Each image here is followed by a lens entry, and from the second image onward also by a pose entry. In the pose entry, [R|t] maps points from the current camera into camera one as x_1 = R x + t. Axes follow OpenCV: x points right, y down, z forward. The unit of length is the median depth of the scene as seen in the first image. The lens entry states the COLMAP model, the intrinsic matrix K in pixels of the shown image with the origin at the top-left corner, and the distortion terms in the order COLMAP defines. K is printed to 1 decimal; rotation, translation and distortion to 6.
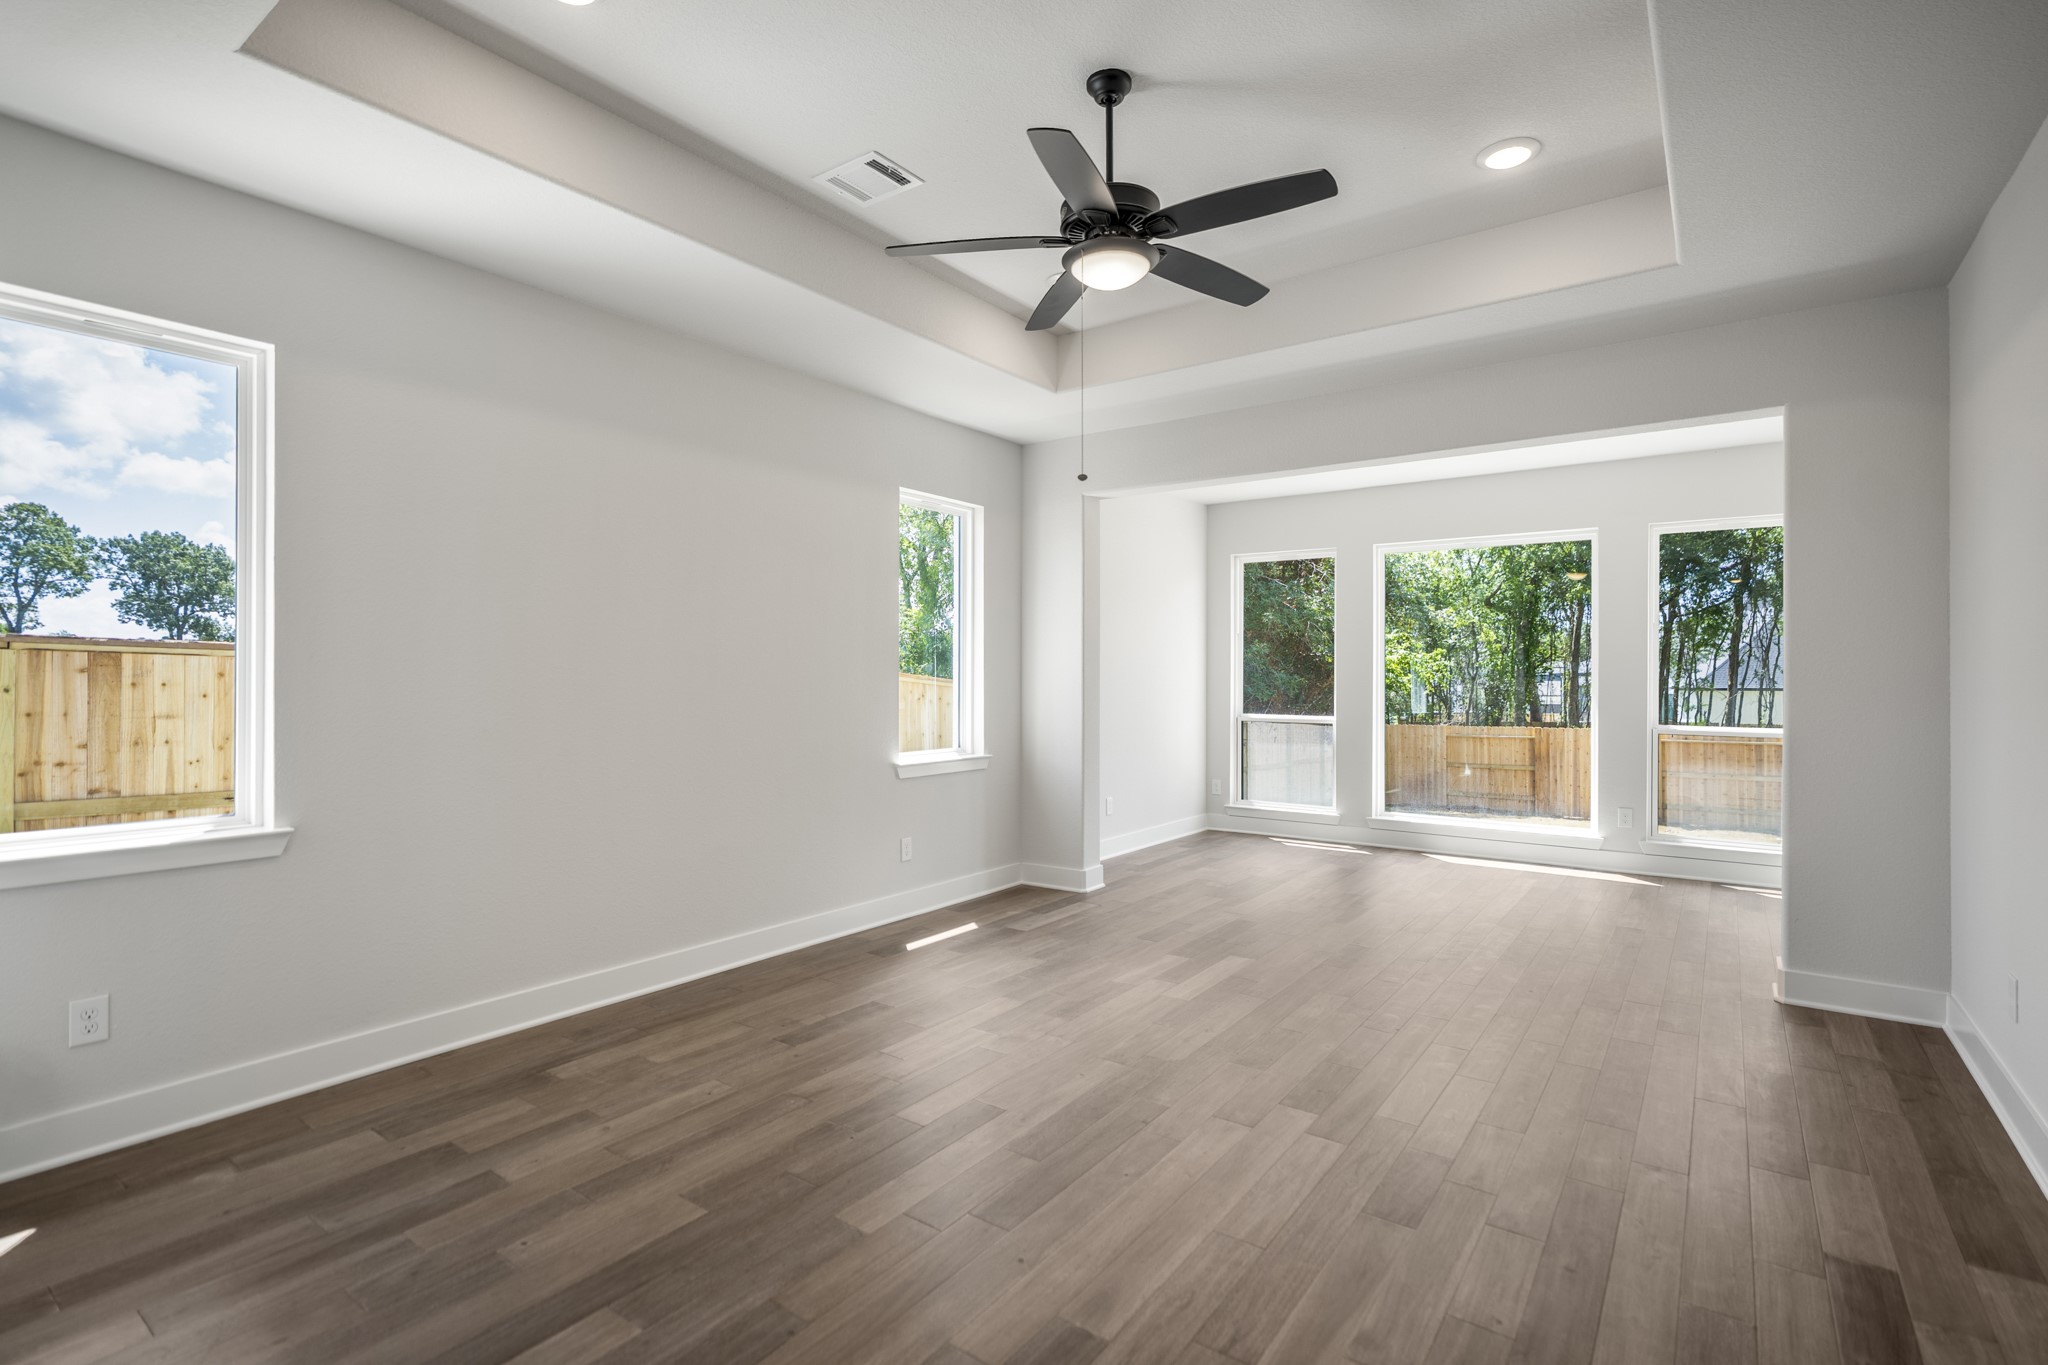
lens RADIAL K [[958.8, 0, 1023.0], [0, 958.8, 675.9], [0, 0, 1]] dist [-0.002062, -0.000461]
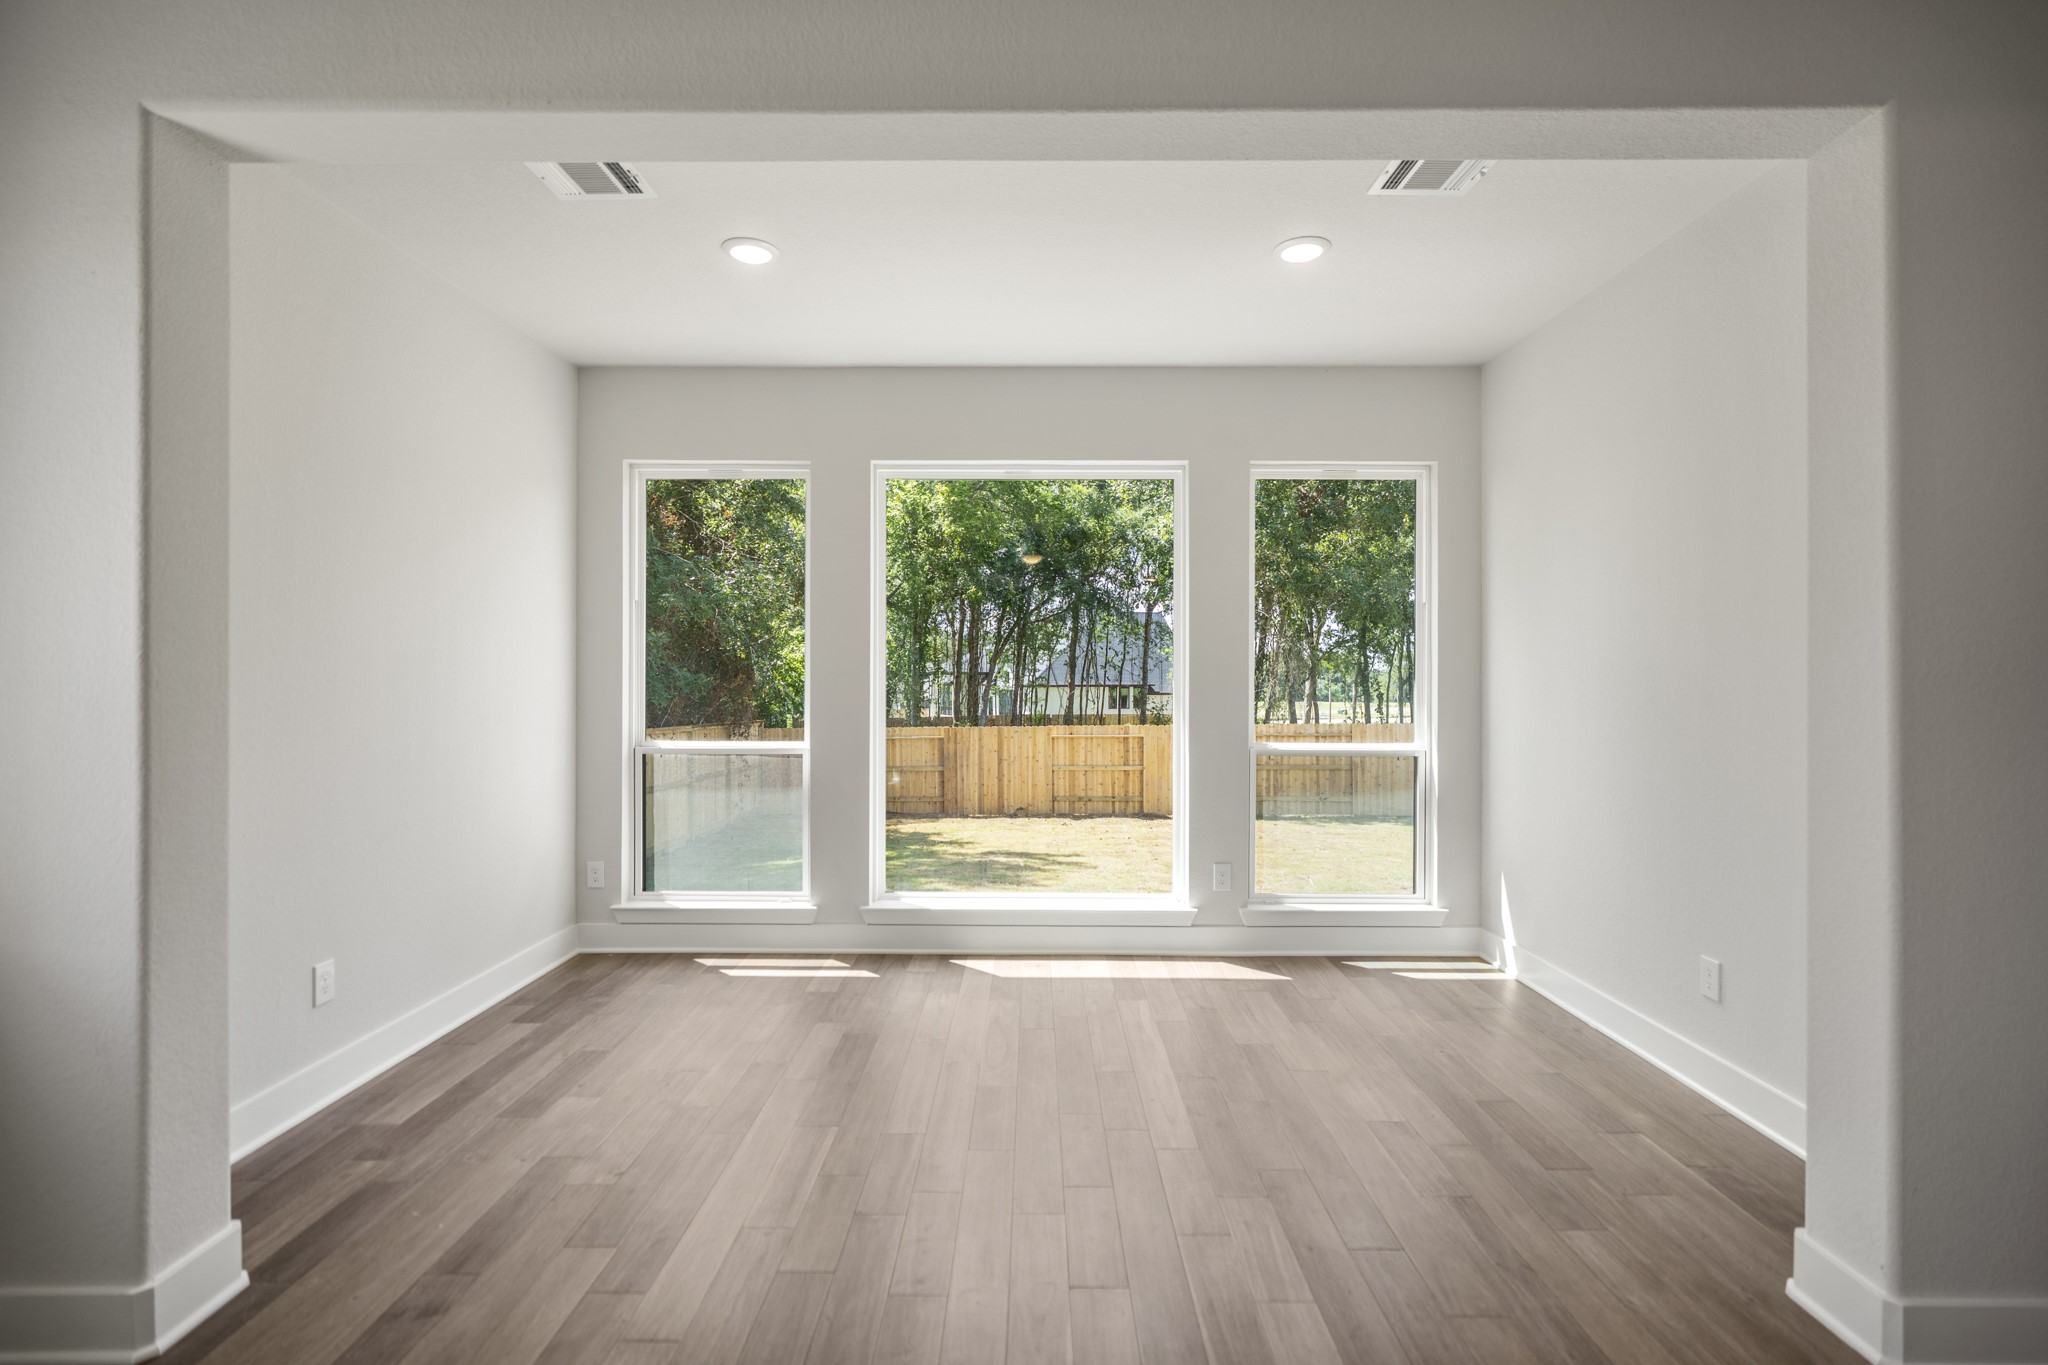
lens RADIAL K [[958.8, 0, 1023.0], [0, 958.8, 675.9], [0, 0, 1]] dist [-0.002062, -0.000461]
pose [[0.815491, -0.001065, 0.578769, 0.127070], [0.000373, 0.999999, 0.001315, 0.000171], [-0.578770, -0.000856, 0.815490, 0.624117]]
